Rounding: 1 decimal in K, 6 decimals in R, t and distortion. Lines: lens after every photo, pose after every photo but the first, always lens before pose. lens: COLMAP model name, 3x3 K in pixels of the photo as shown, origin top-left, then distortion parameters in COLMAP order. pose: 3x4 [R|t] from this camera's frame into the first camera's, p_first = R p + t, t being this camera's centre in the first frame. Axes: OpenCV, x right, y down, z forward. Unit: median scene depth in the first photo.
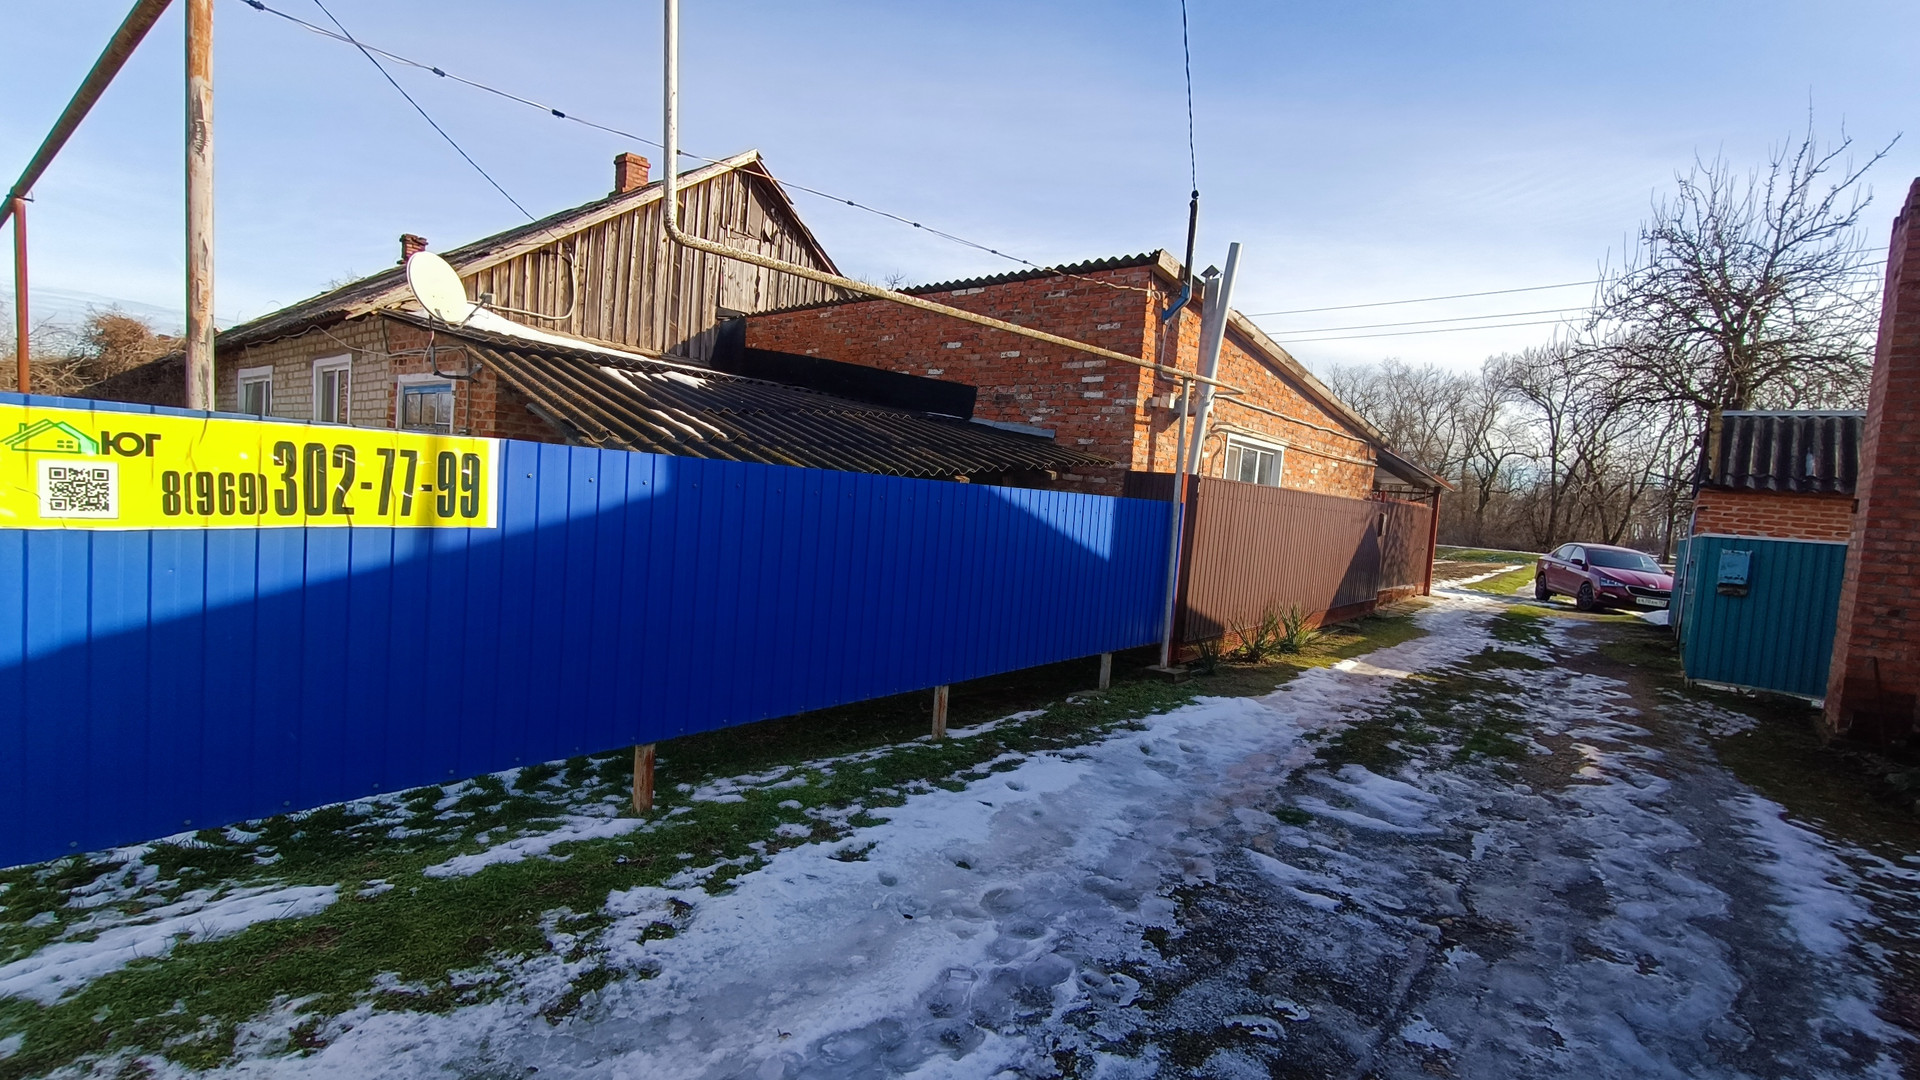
lens RADIAL K [[948.3, 0, 956.6], [0, 948.3, 538.8], [0, 0, 1]] dist [-0.002391, 0.013477]
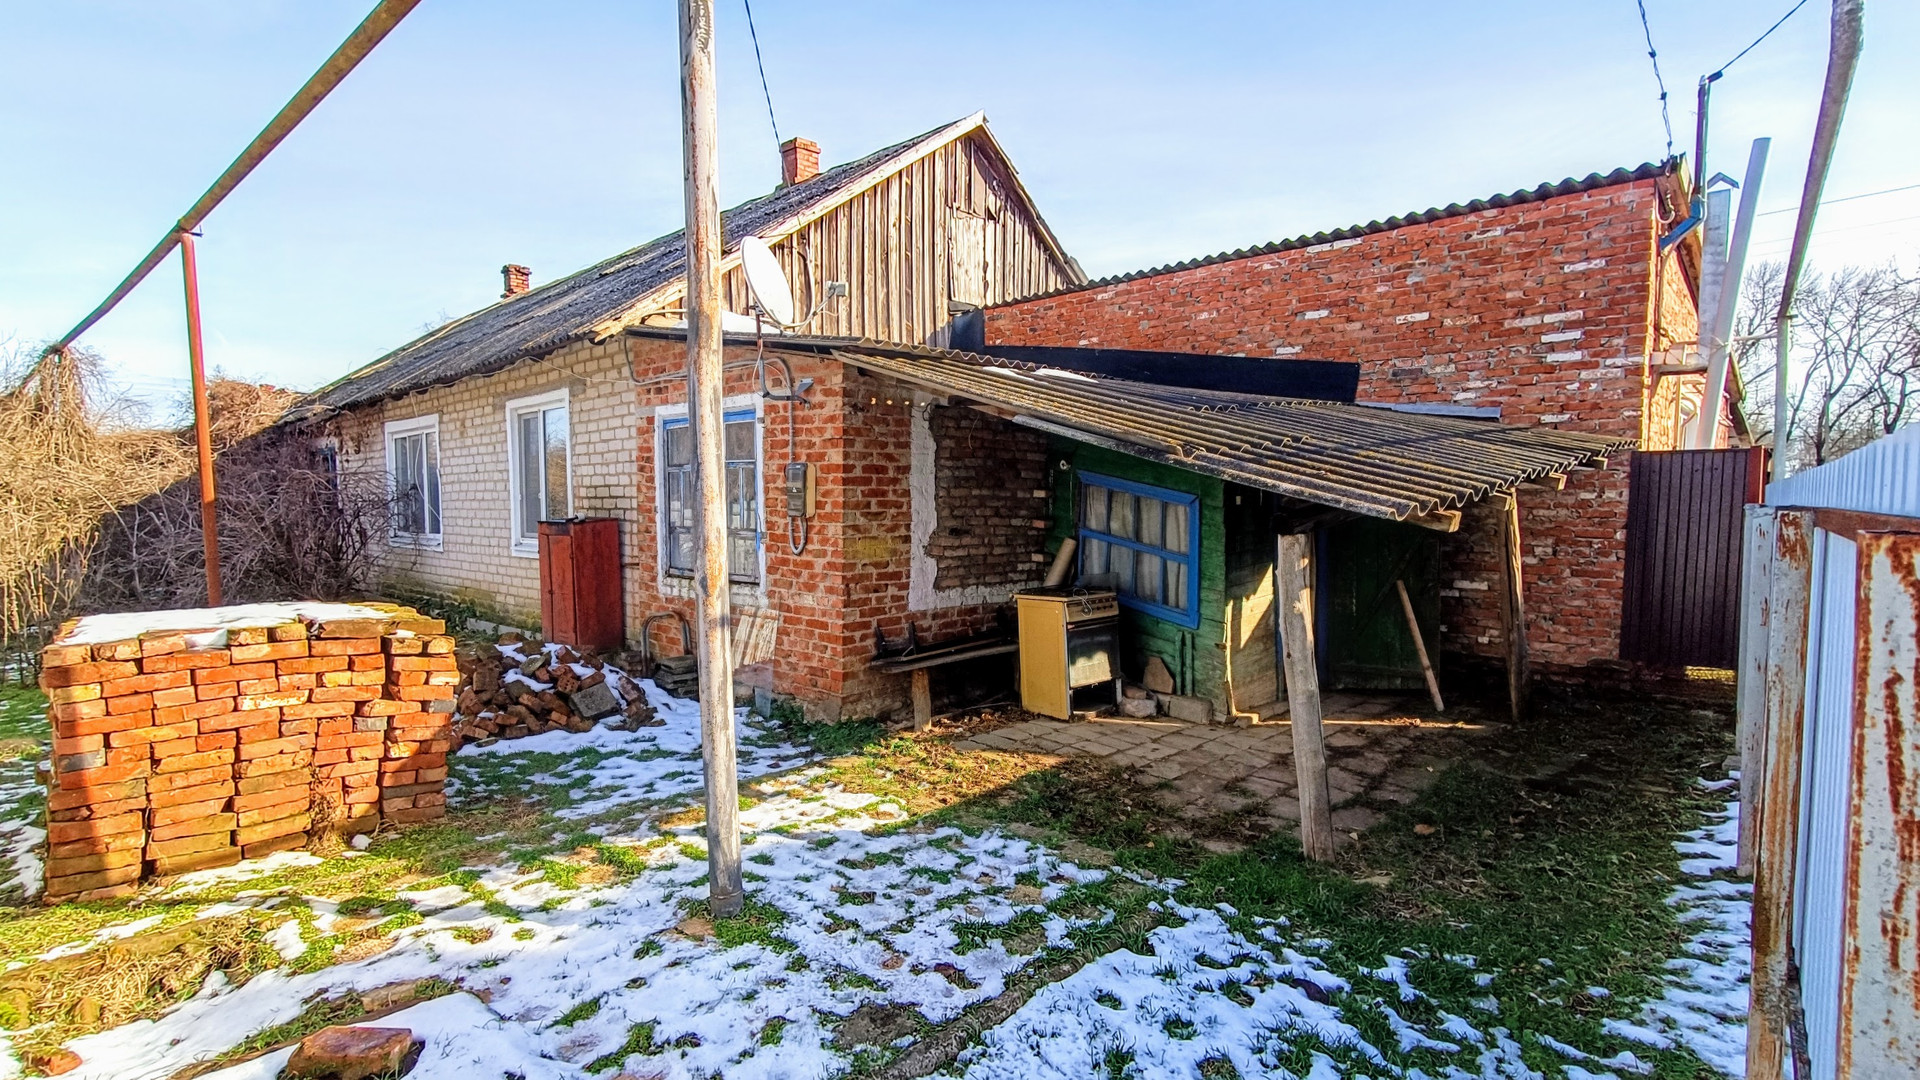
lens RADIAL K [[985.6, 0, 960.0], [0, 985.6, 540.0], [0, 0, 1]] dist [-0.024628, 0.038037]
pose [[0.996439, -0.076581, -0.035281, -0.289082], [0.076211, 0.997023, -0.011724, -0.028341], [0.036074, 0.008994, 0.999309, 0.167025]]
